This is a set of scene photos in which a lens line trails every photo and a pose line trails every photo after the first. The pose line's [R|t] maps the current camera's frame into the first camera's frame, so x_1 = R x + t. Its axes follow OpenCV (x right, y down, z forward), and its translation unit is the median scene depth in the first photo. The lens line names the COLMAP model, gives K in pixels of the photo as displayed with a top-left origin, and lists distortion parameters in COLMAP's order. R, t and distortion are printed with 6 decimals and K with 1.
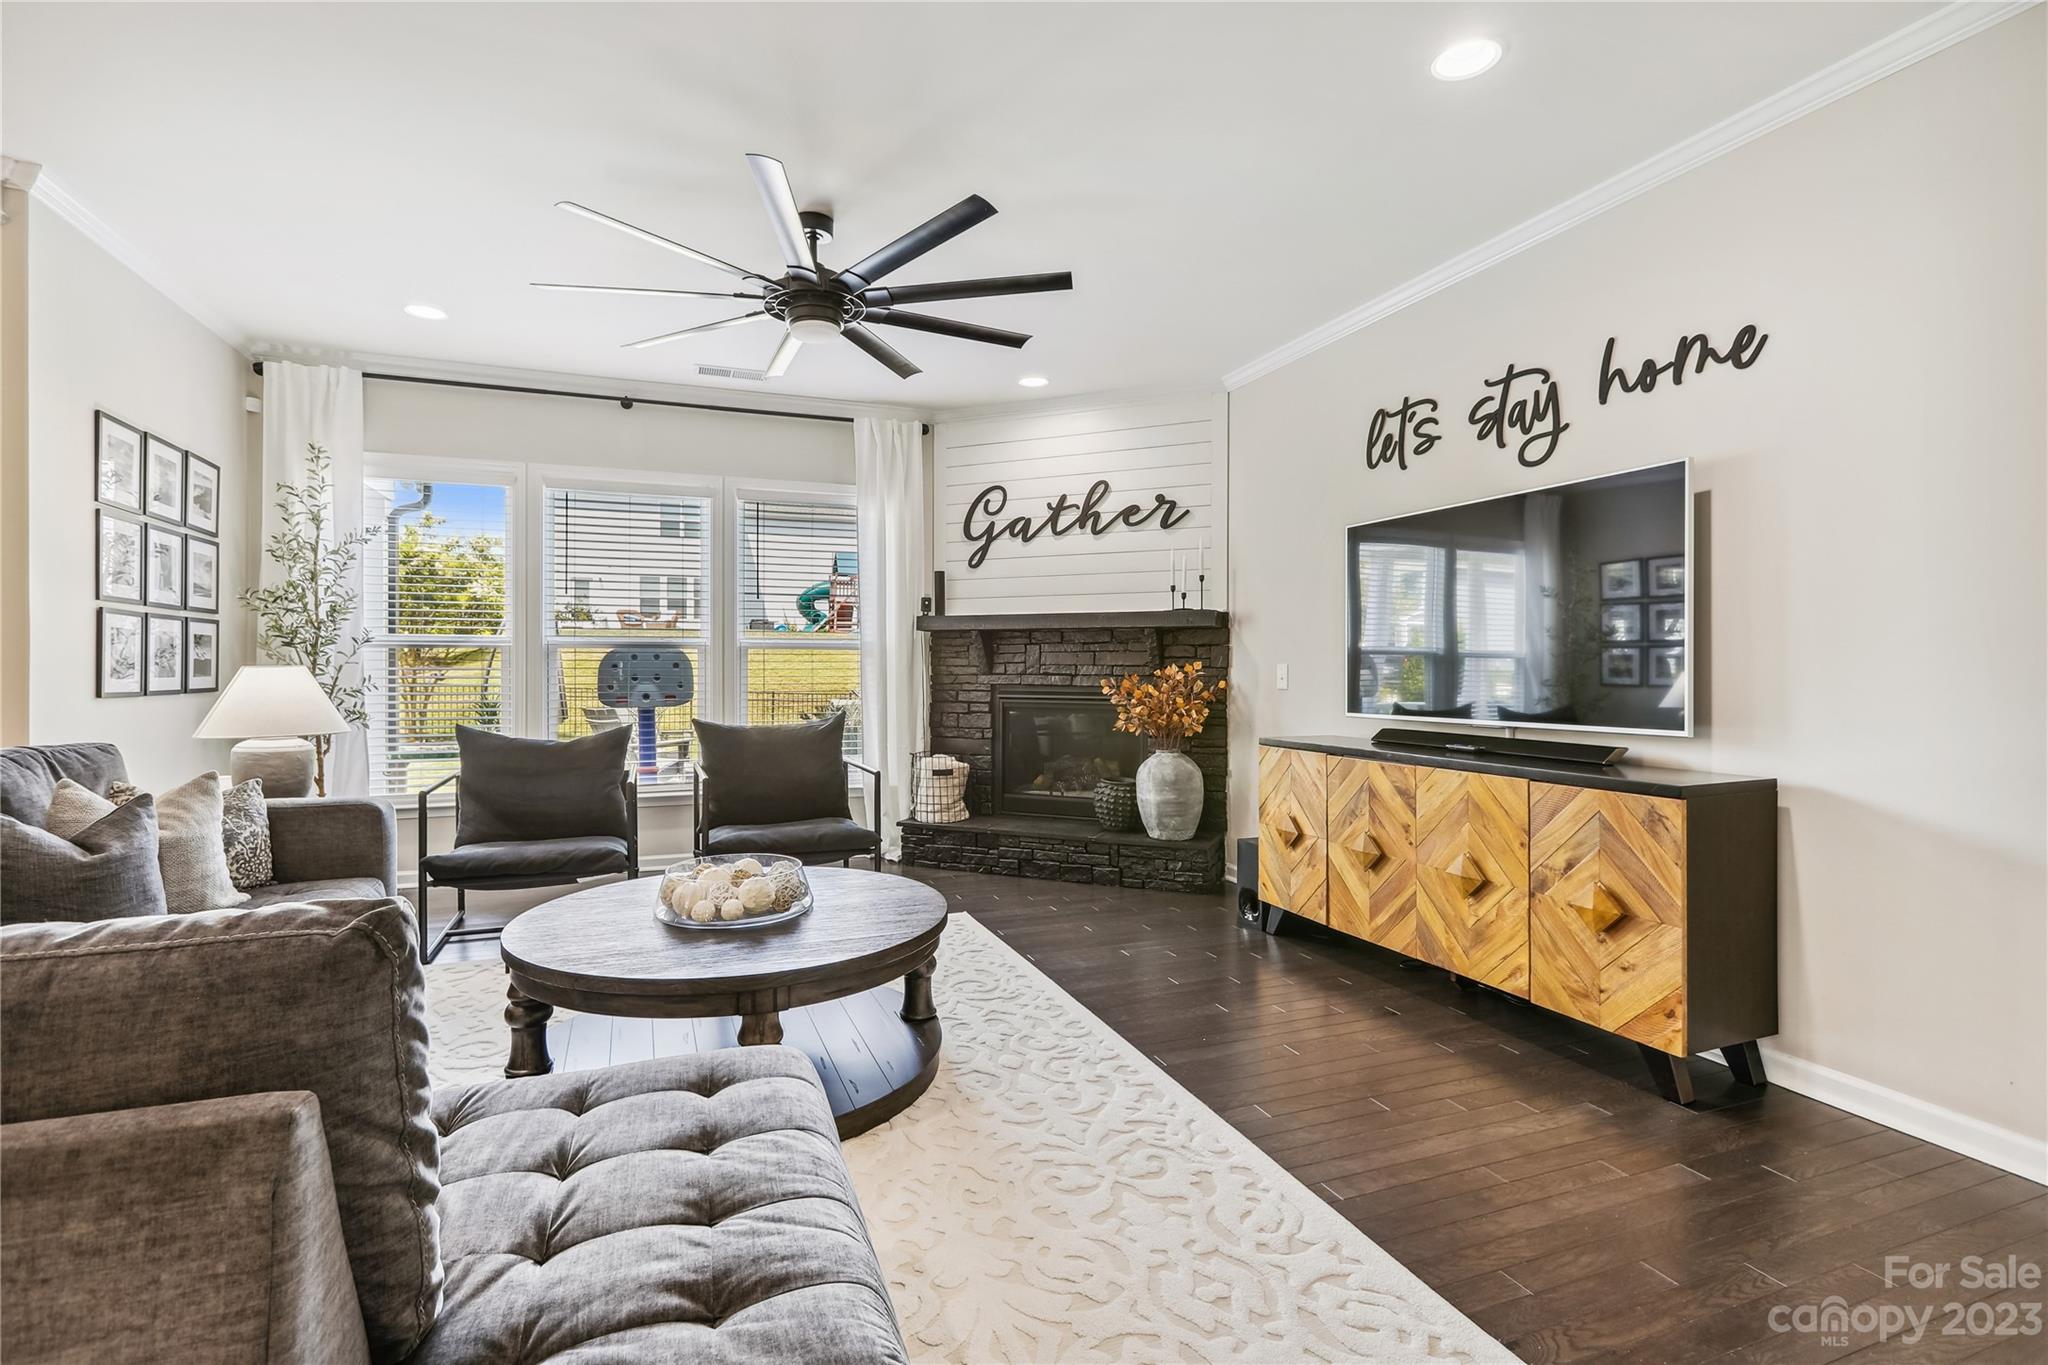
lens RADIAL K [[945.1, 0, 1014.7], [0, 945.1, 670.9], [0, 0, 1]] dist [-0.003132, 0.000570]
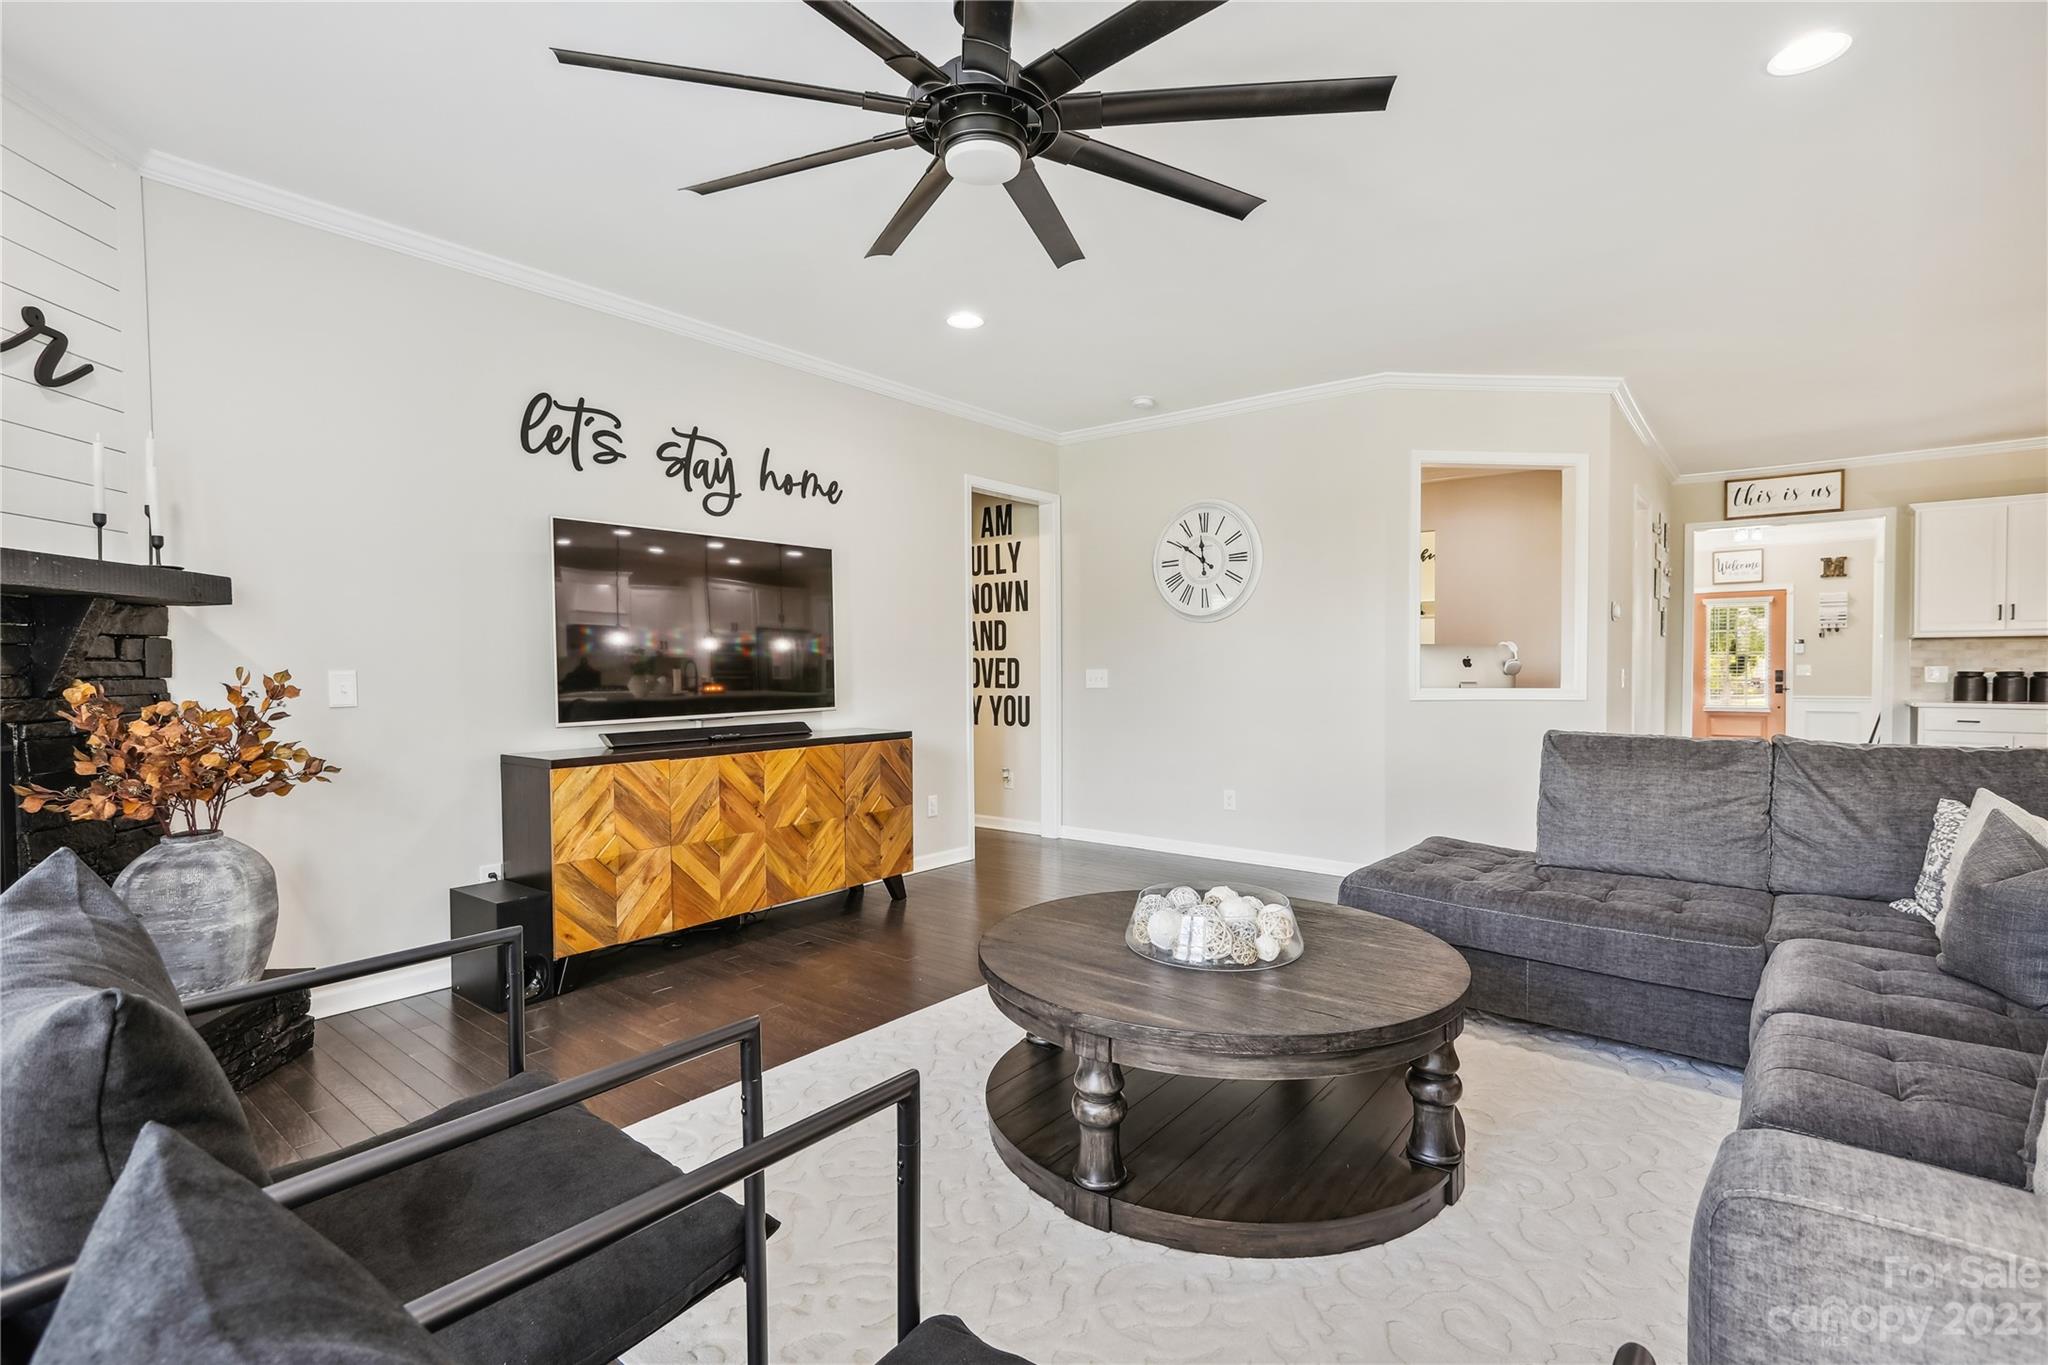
lens RADIAL K [[945.1, 0, 1020.3], [0, 945.1, 681.7], [0, 0, 1]] dist [-0.003132, 0.000570]
pose [[-0.512751, -0.014008, 0.858423, -0.638879], [0.011681, 0.999661, 0.023290, -0.012079], [-0.858458, 0.021969, -0.512414, 1.072879]]
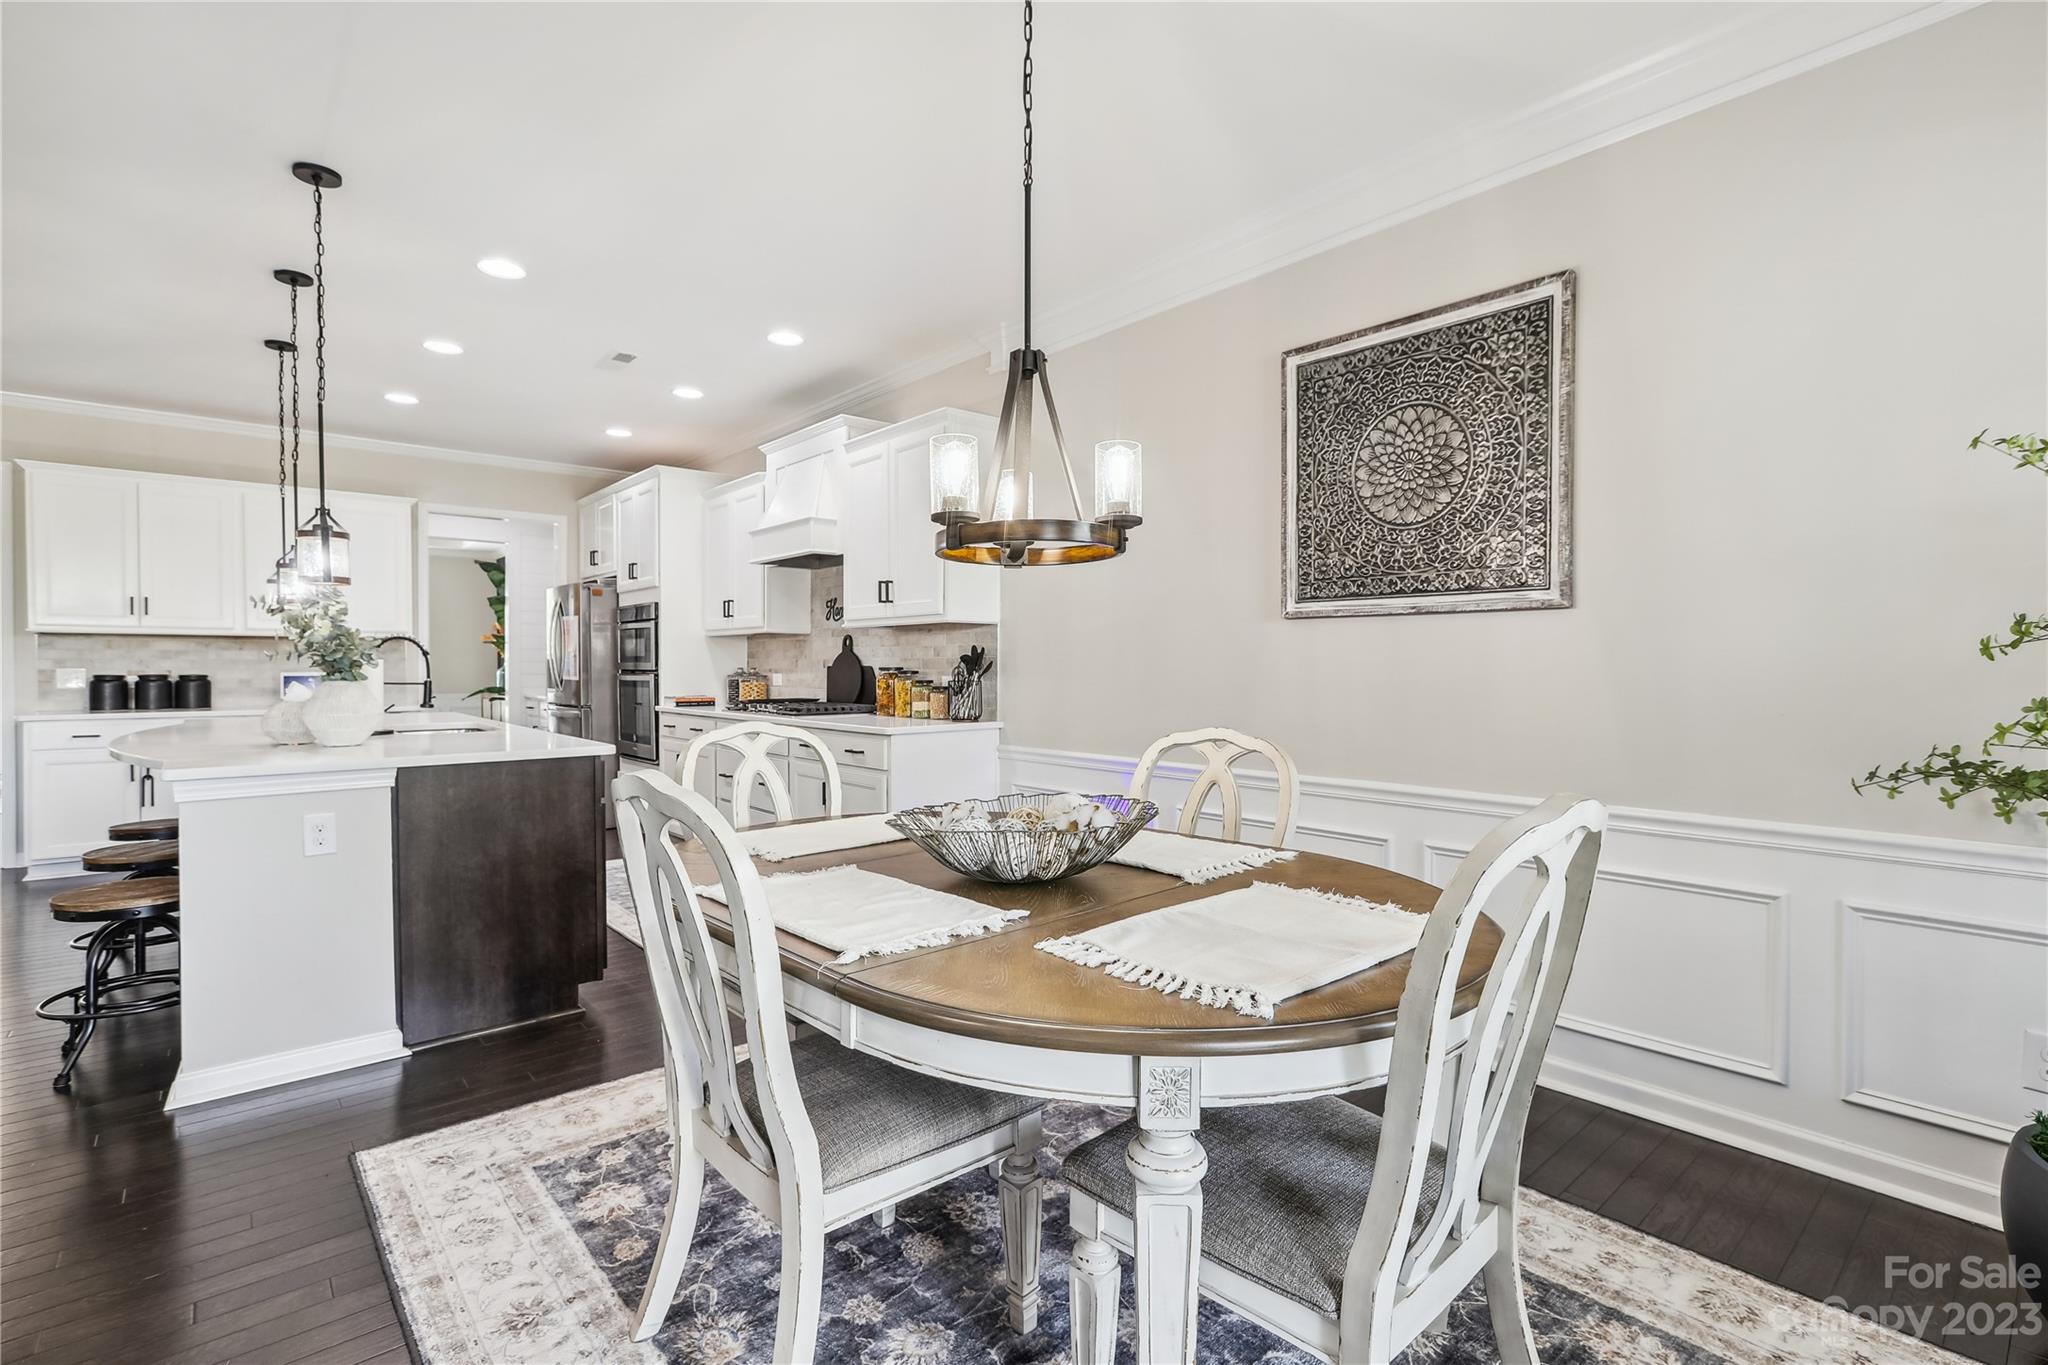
lens RADIAL K [[945.1, 0, 1017.5], [0, 945.1, 683.9], [0, 0, 1]] dist [-0.003132, 0.000570]
pose [[-0.937196, -0.000589, -0.348802, -0.842627], [-0.008750, 0.999724, 0.021823, -0.000653], [0.348692, 0.023505, -0.936942, 0.559120]]
